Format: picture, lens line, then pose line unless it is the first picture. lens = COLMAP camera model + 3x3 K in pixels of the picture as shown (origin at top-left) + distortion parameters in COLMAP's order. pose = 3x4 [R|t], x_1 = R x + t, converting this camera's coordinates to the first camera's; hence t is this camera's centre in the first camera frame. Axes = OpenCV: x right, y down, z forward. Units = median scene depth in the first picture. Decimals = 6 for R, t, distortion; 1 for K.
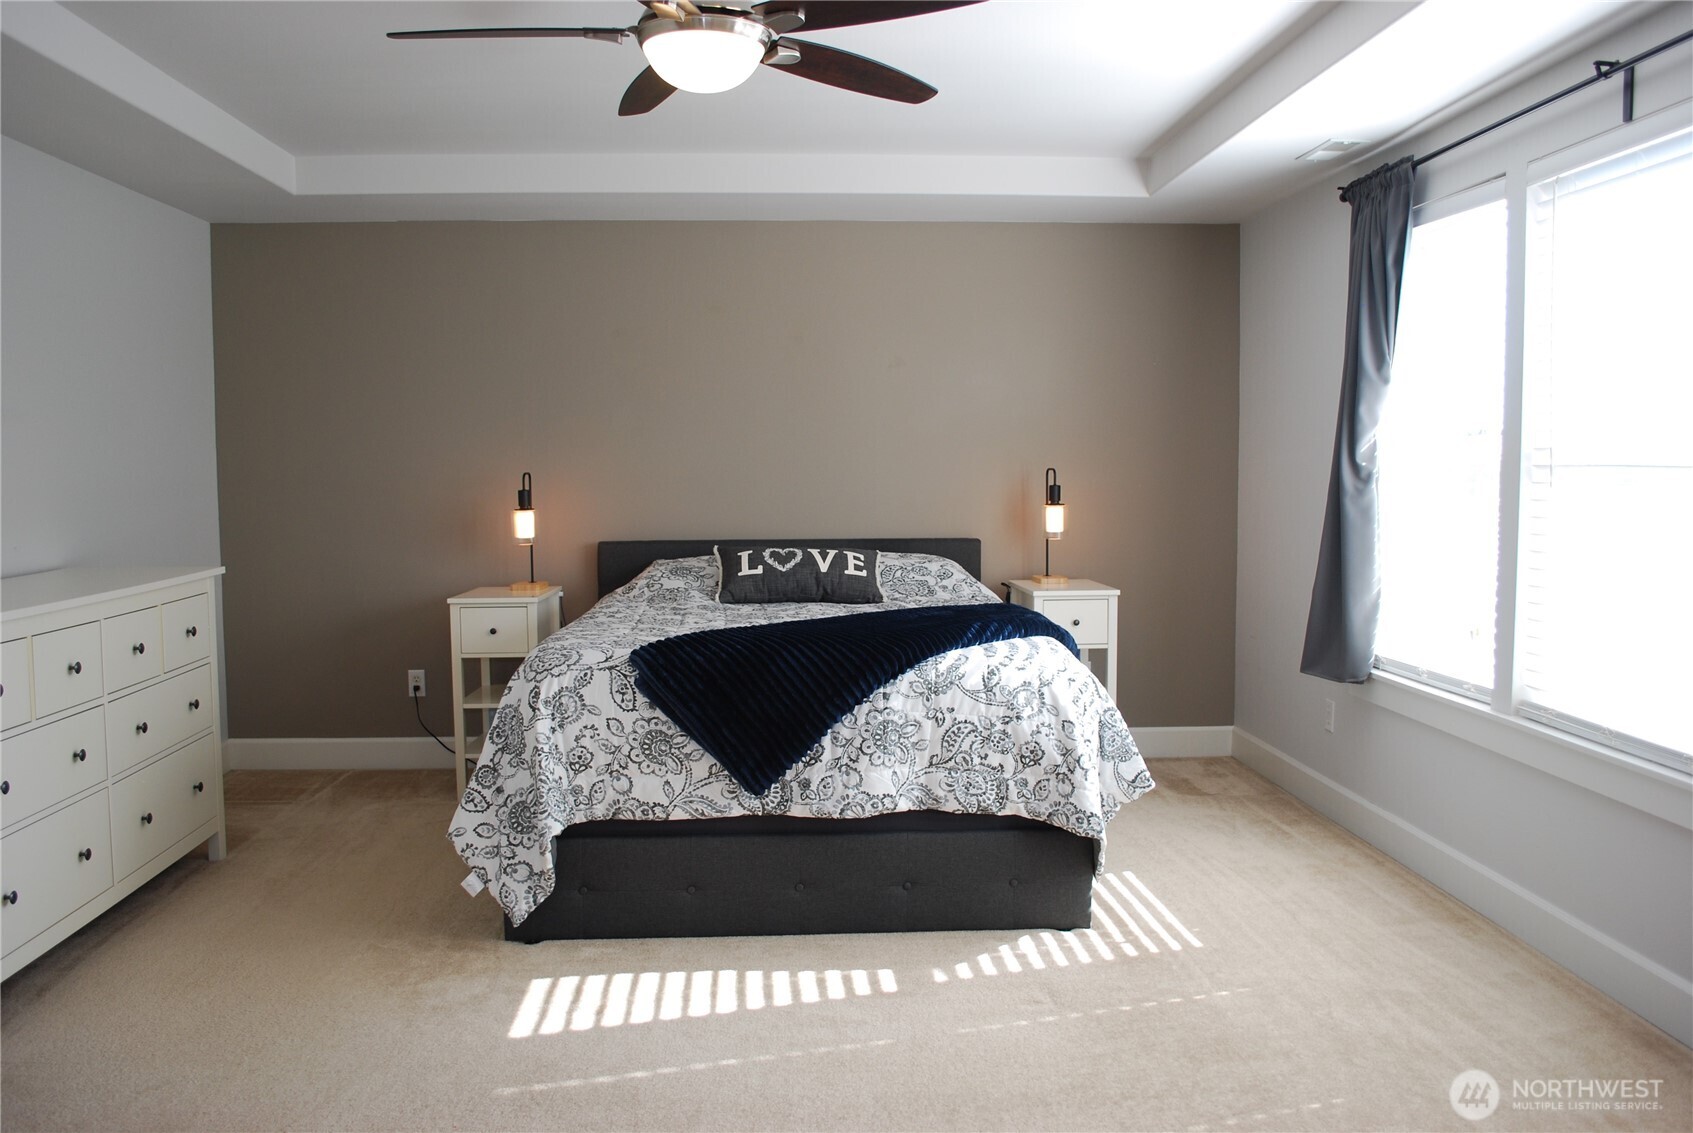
lens RADIAL K [[1322.2, 0, 846.5], [0, 1322.2, 566.5], [0, 0, 1]] dist [-0.082854, 0.006462]
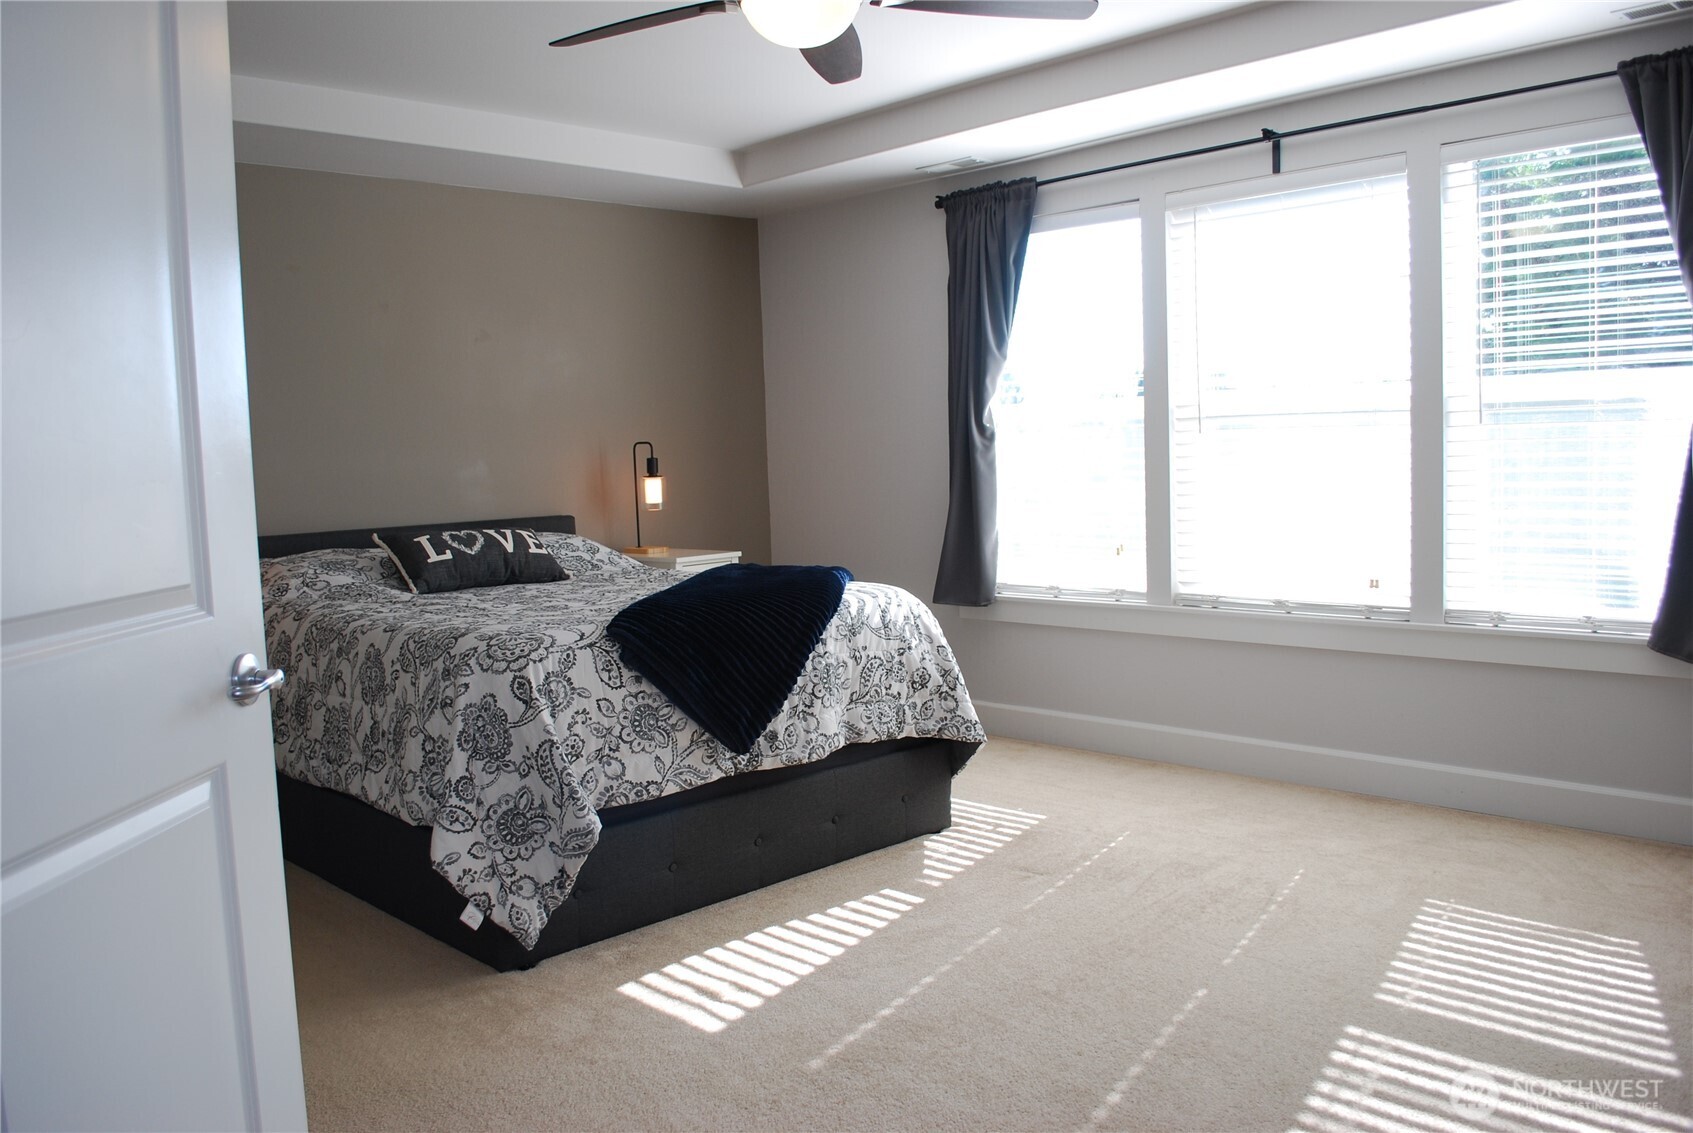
lens RADIAL K [[1322.2, 0, 846.5], [0, 1322.2, 566.5], [0, 0, 1]] dist [-0.082854, 0.006462]
pose [[0.758176, -0.077993, 0.647369, -0.635799], [0.079519, 0.996470, 0.026920, 0.011632], [-0.647184, 0.031068, 0.761701, 0.182604]]
